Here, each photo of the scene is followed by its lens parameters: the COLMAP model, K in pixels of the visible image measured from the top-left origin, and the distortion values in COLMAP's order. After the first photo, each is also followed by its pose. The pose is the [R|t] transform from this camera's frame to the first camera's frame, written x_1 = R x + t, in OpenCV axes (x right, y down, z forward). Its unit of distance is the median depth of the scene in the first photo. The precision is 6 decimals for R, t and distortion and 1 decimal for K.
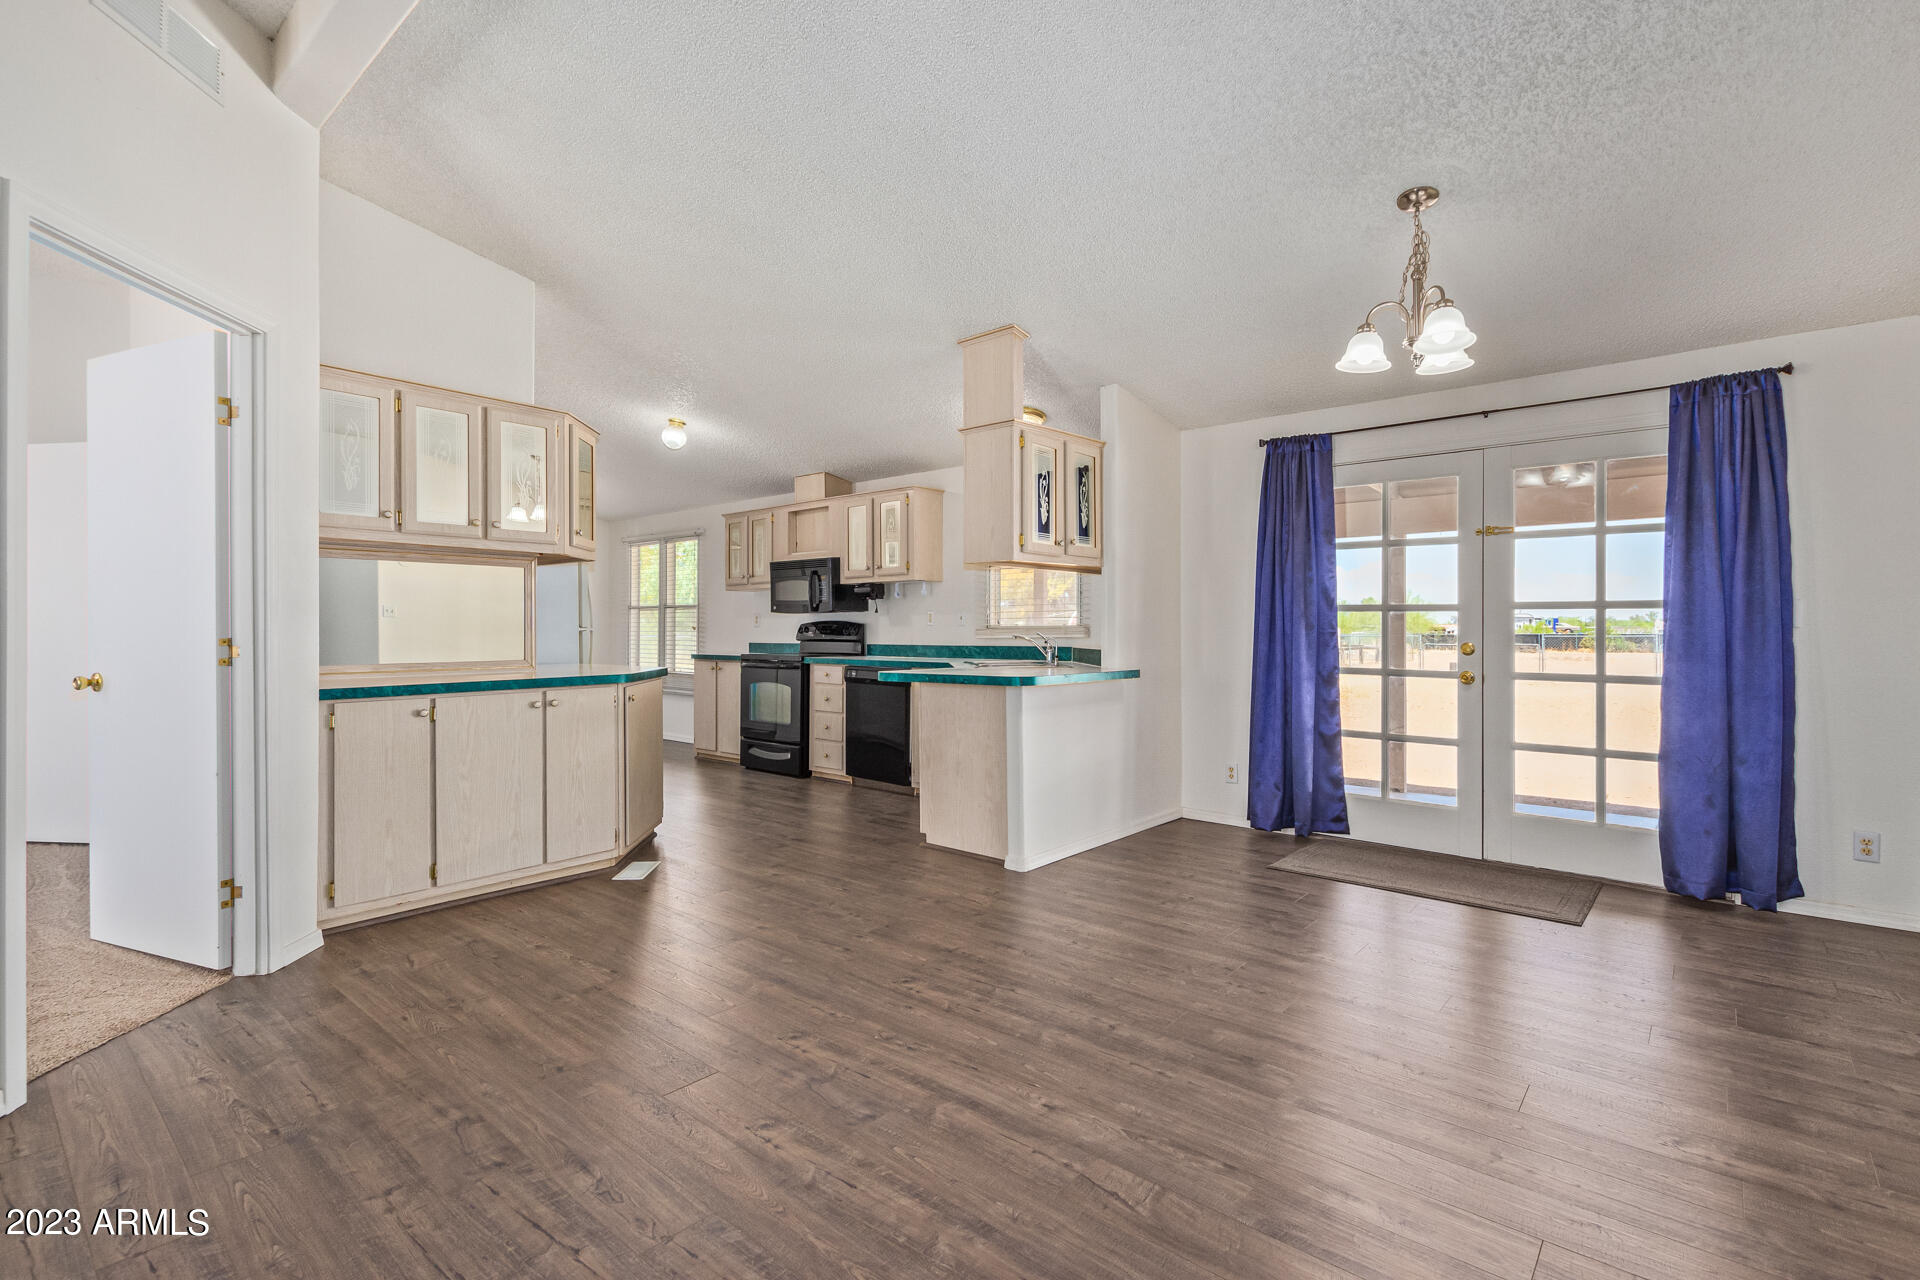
lens RADIAL K [[874.6, 0, 960.4], [0, 874.6, 618.2], [0, 0, 1]] dist [0.004137, 0.001116]
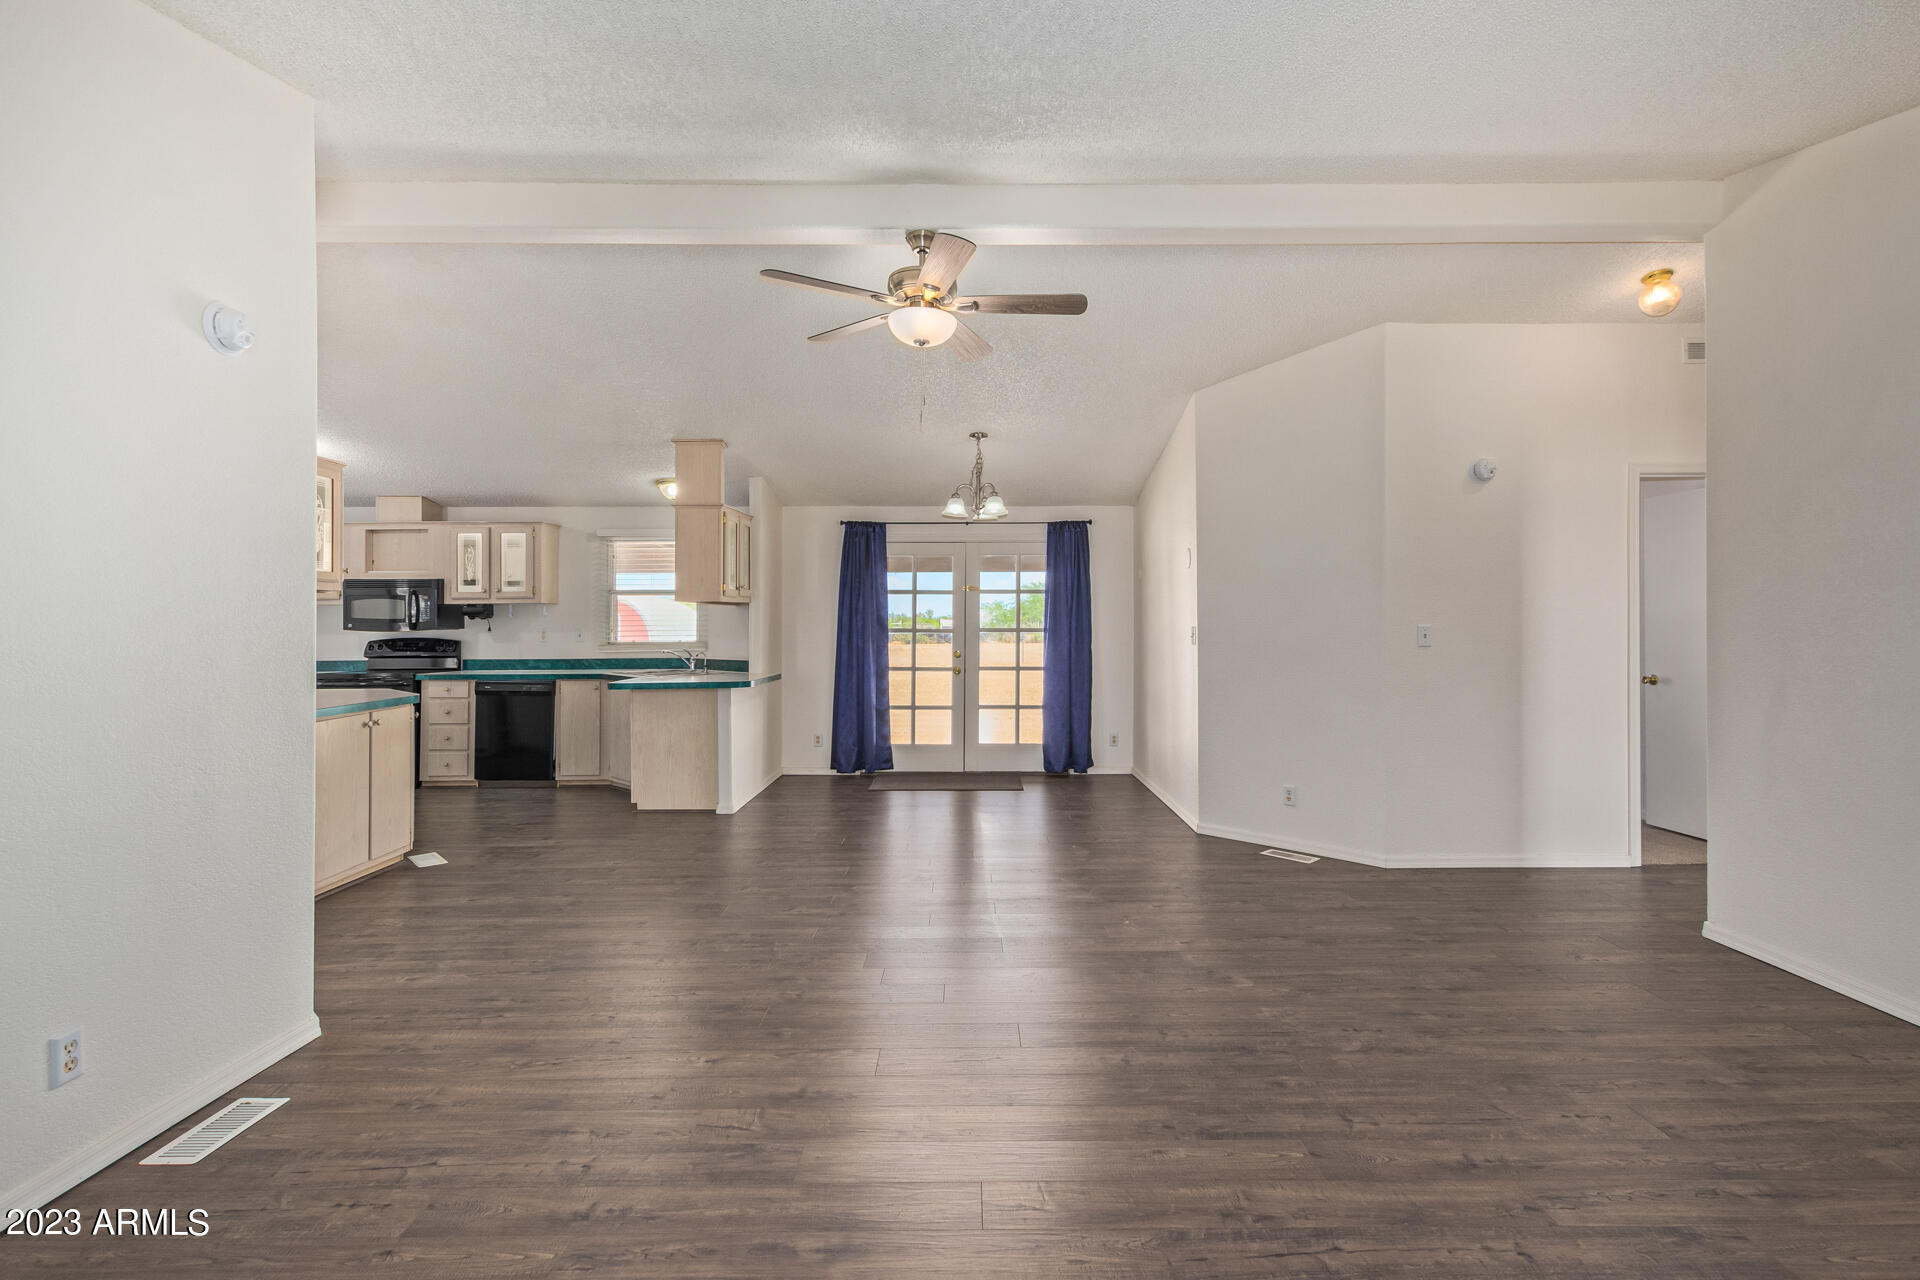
lens RADIAL K [[874.6, 0, 960.4], [0, 874.6, 618.2], [0, 0, 1]] dist [0.004137, 0.001116]
pose [[0.765700, 0.000091, 0.643198, -0.508510], [-0.002061, 0.999995, 0.002313, -0.038226], [-0.643194, -0.003097, 0.765697, -0.327347]]
